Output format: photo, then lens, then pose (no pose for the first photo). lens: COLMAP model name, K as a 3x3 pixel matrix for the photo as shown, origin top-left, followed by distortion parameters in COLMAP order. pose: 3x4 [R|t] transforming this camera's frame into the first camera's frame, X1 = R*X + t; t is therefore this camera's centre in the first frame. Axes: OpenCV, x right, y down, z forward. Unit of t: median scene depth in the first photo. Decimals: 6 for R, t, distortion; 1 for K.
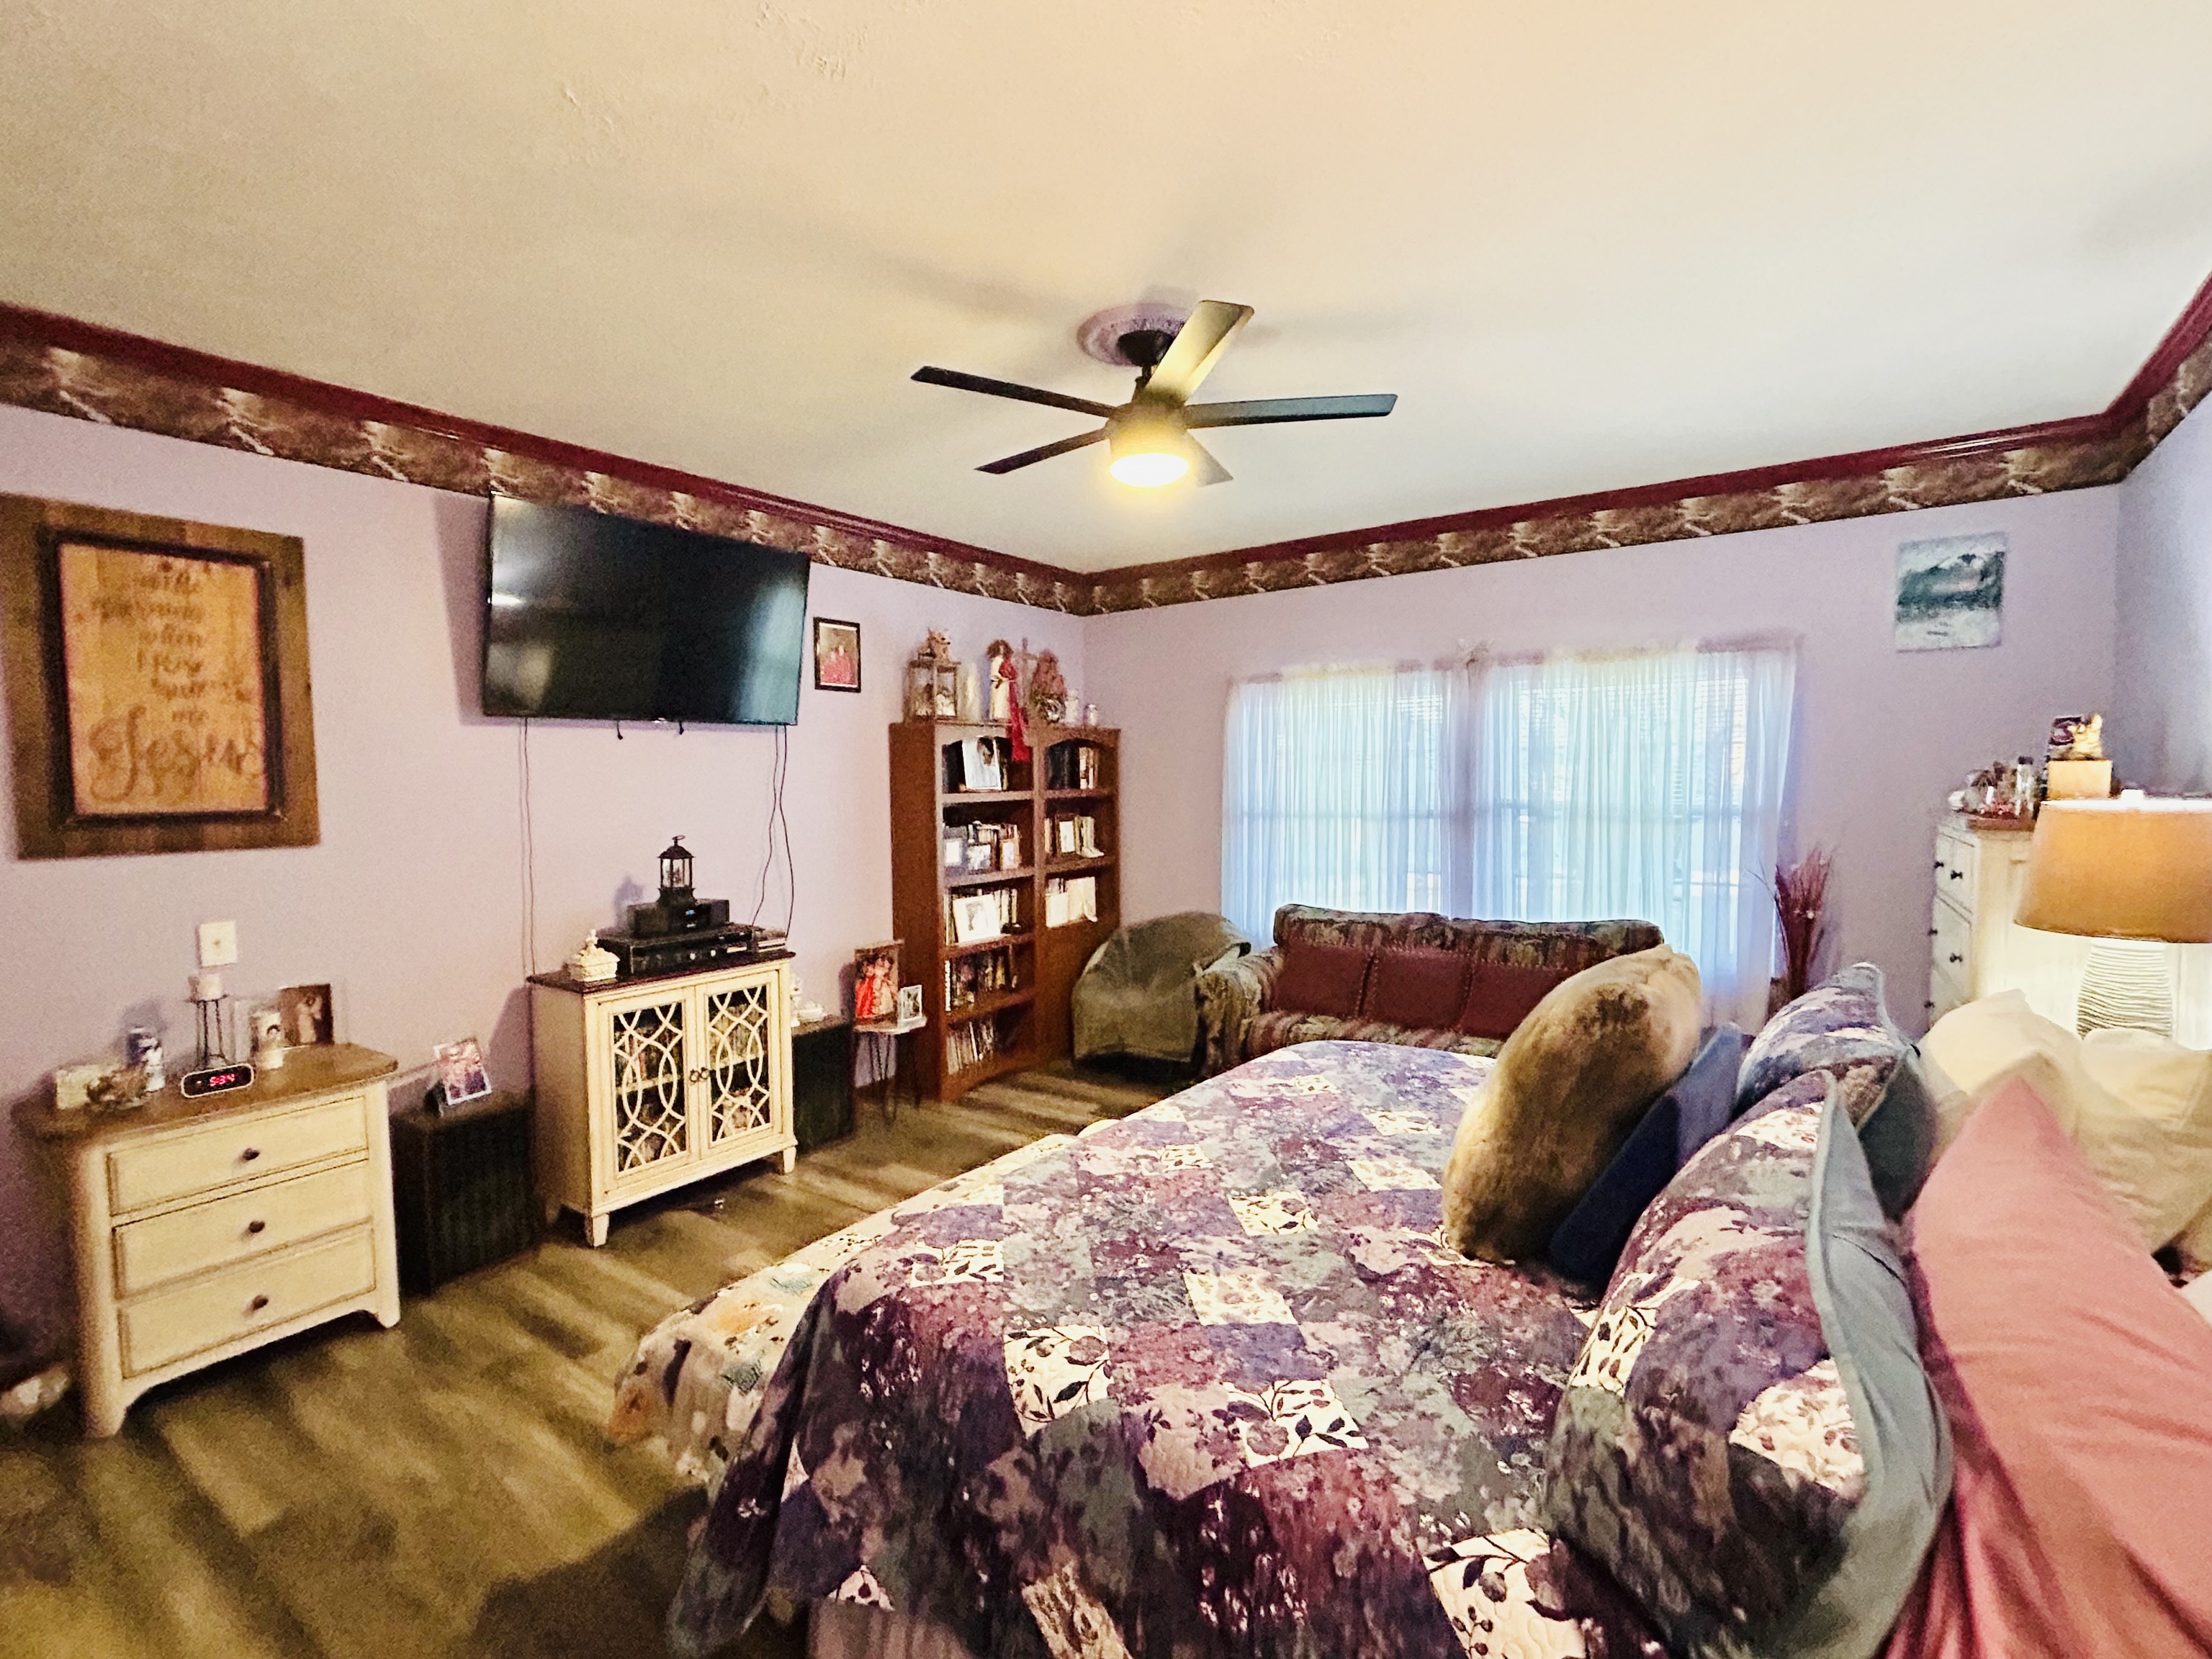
lens RADIAL K [[1028.6, 0, 1106.0], [0, 1028.6, 829.5], [0, 0, 1]] dist [-0.009988, 0.008785]
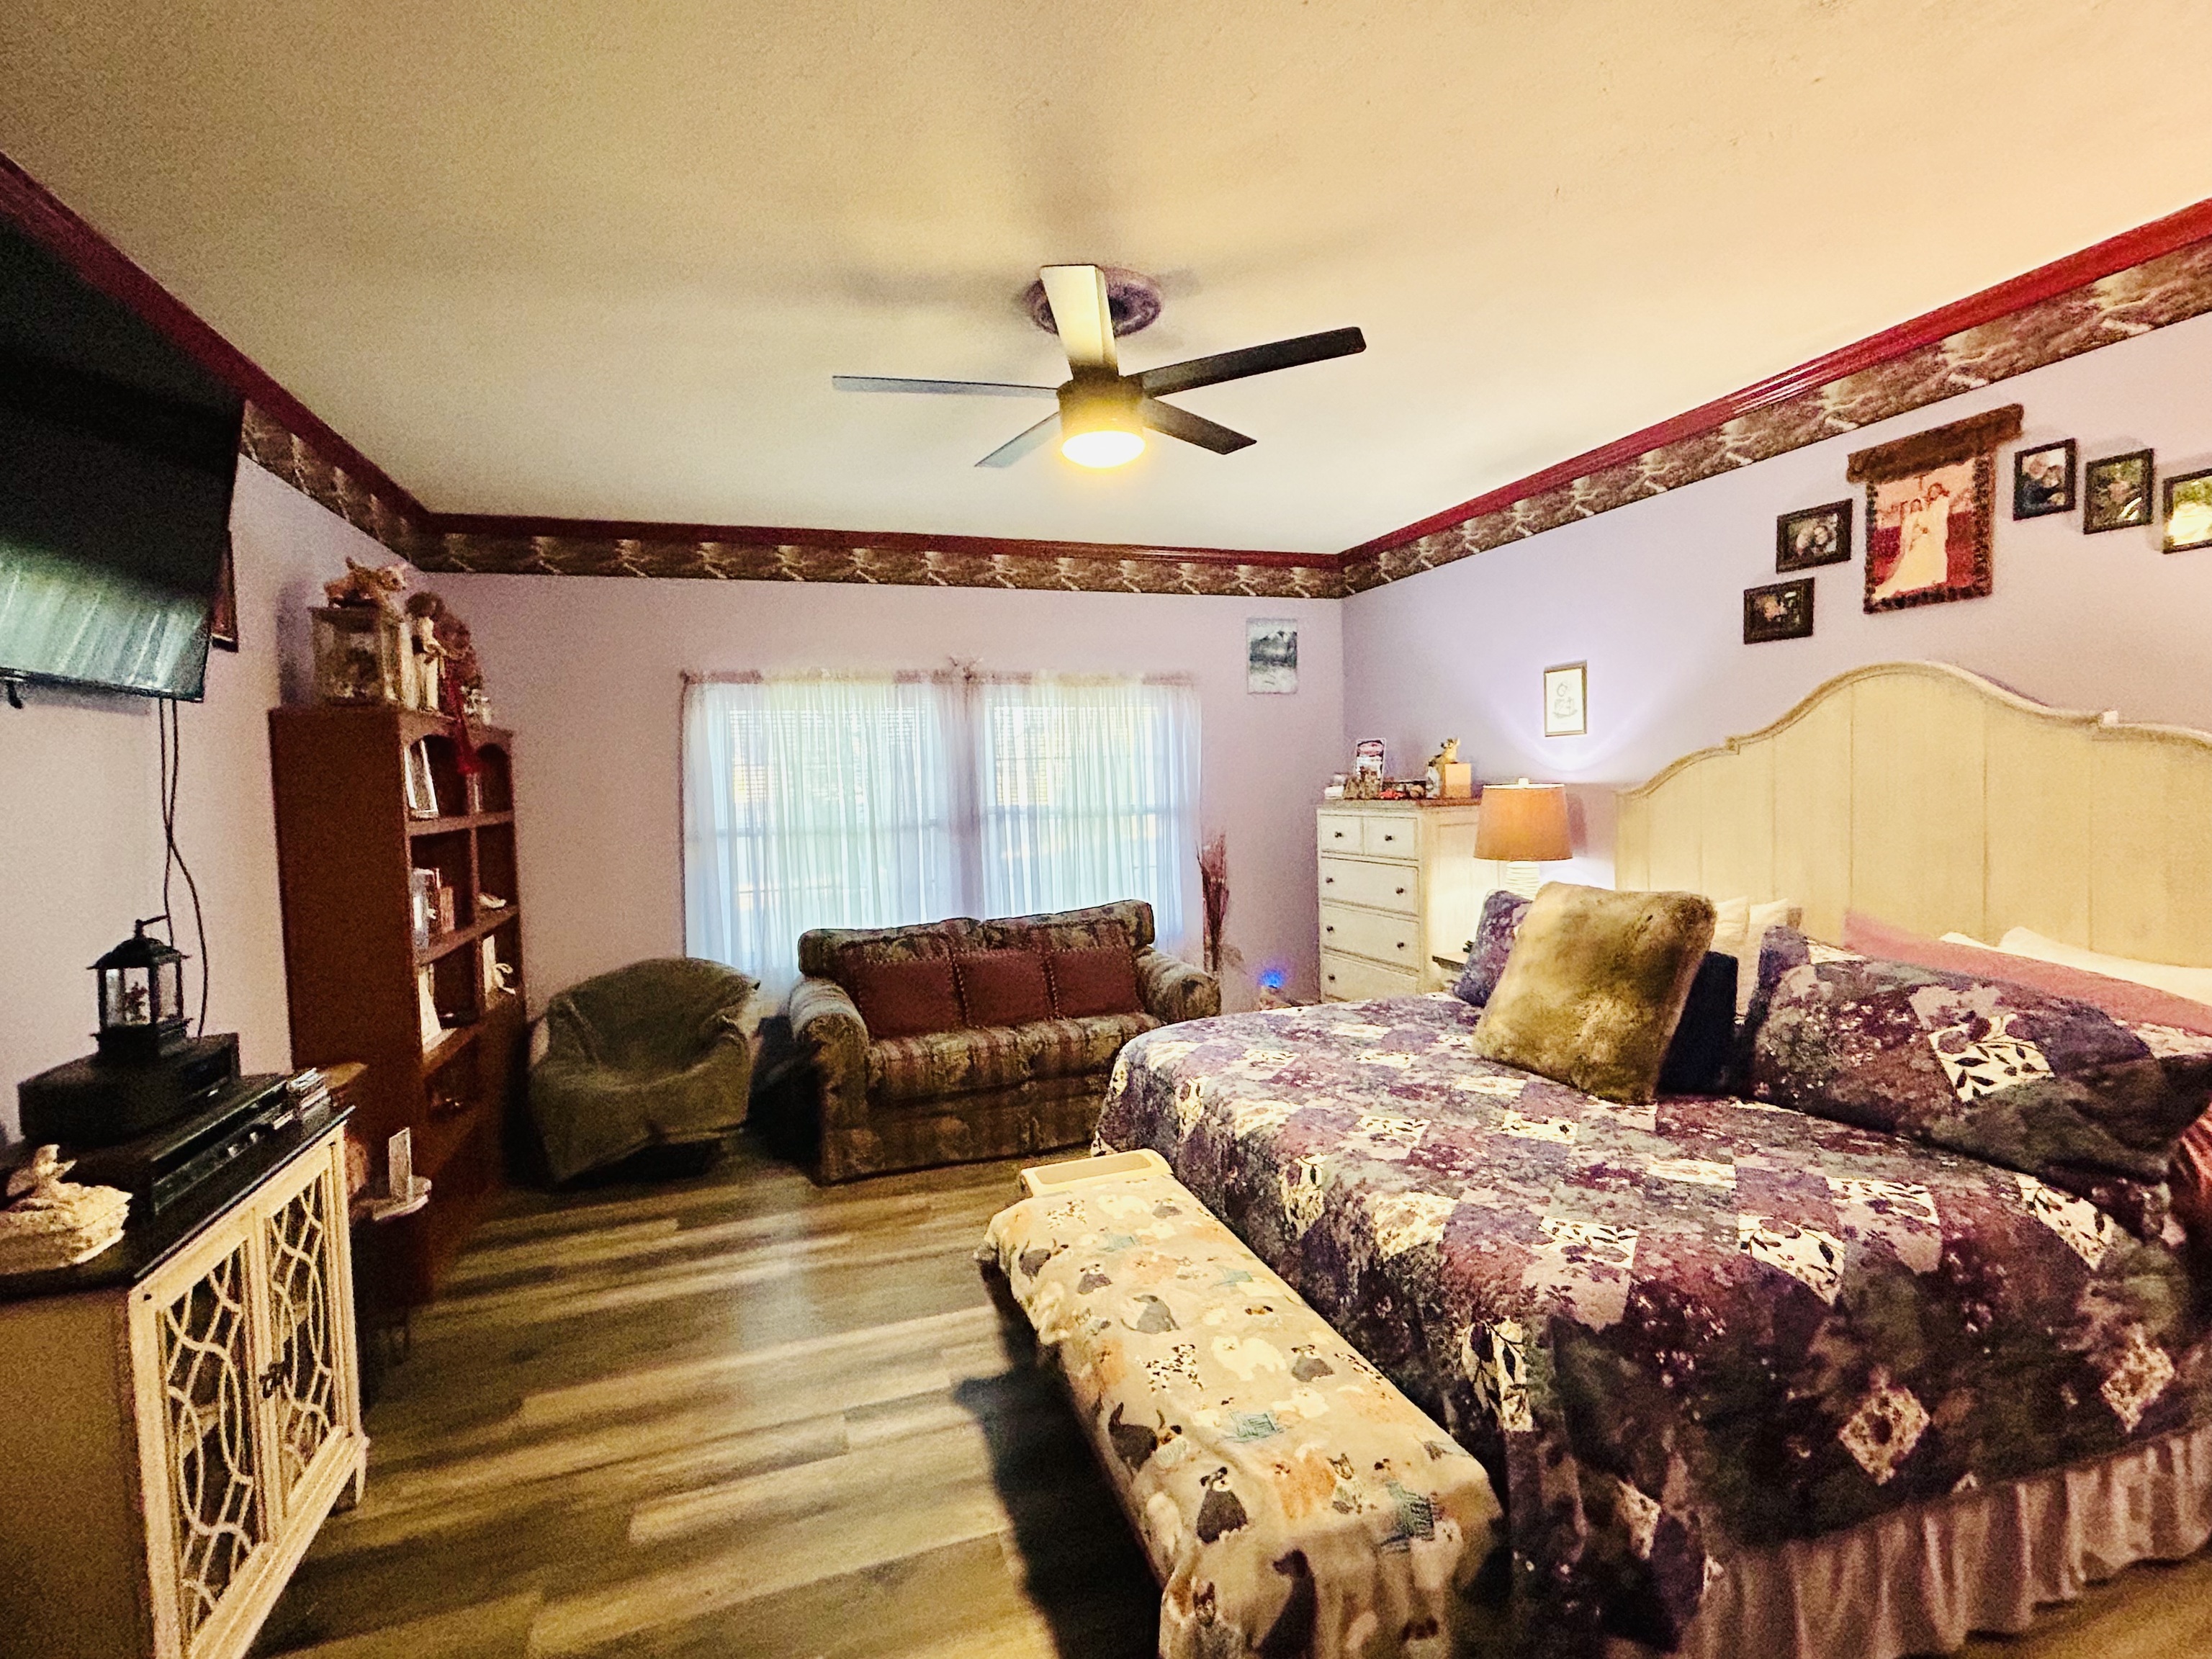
lens RADIAL K [[1028.6, 0, 1106.0], [0, 1028.6, 829.5], [0, 0, 1]] dist [-0.009988, 0.008785]
pose [[0.576591, -0.045980, 0.815738, -0.589078], [0.066314, 0.997755, 0.009367, -0.010278], [-0.814337, 0.048694, 0.578346, 0.378219]]
